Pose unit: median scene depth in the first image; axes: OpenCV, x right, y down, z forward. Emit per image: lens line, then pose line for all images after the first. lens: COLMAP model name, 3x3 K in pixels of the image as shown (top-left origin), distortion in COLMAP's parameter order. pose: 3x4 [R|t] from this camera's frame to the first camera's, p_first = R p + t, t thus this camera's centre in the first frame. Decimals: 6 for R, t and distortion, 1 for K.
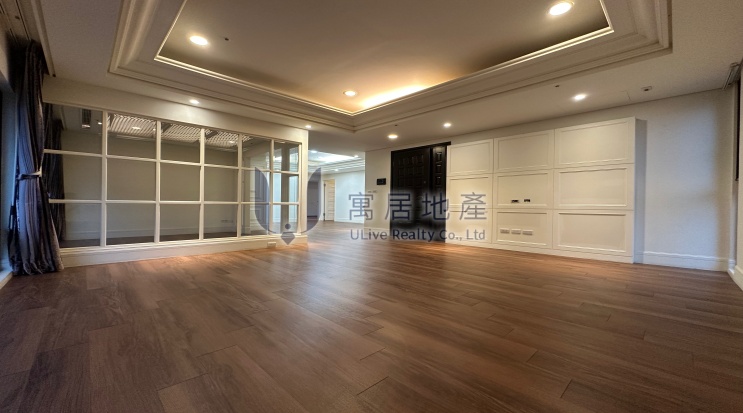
lens RADIAL K [[296.4, 0, 371.1], [0, 296.4, 205.1], [0, 0, 1]] dist [-0.005077, 0.001147]
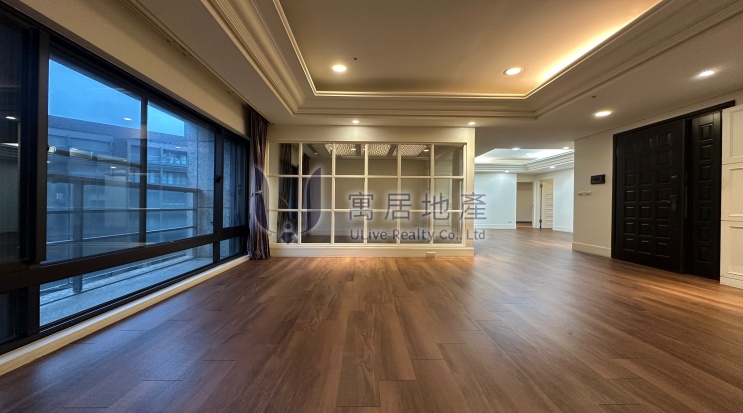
lens RADIAL K [[296.4, 0, 371.2], [0, 296.4, 204.5], [0, 0, 1]] dist [-0.005077, 0.001147]
pose [[0.729939, -0.004793, -0.683496, 0.183453], [-0.002140, 0.999954, -0.009298, -0.018361], [0.683509, 0.008250, 0.729895, 0.176806]]
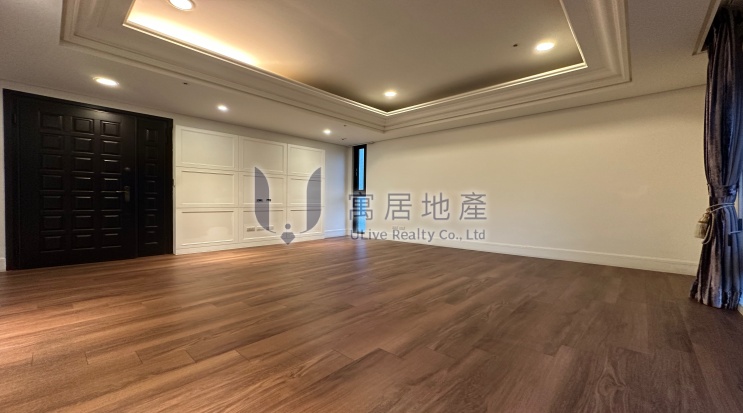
lens RADIAL K [[296.4, 0, 374.6], [0, 296.4, 204.4], [0, 0, 1]] dist [-0.005077, 0.001147]
pose [[-0.062079, -0.017604, 0.997916, -0.625211], [-0.005464, 0.999835, 0.017298, -0.019729], [-0.998056, -0.004379, -0.062165, 0.659053]]
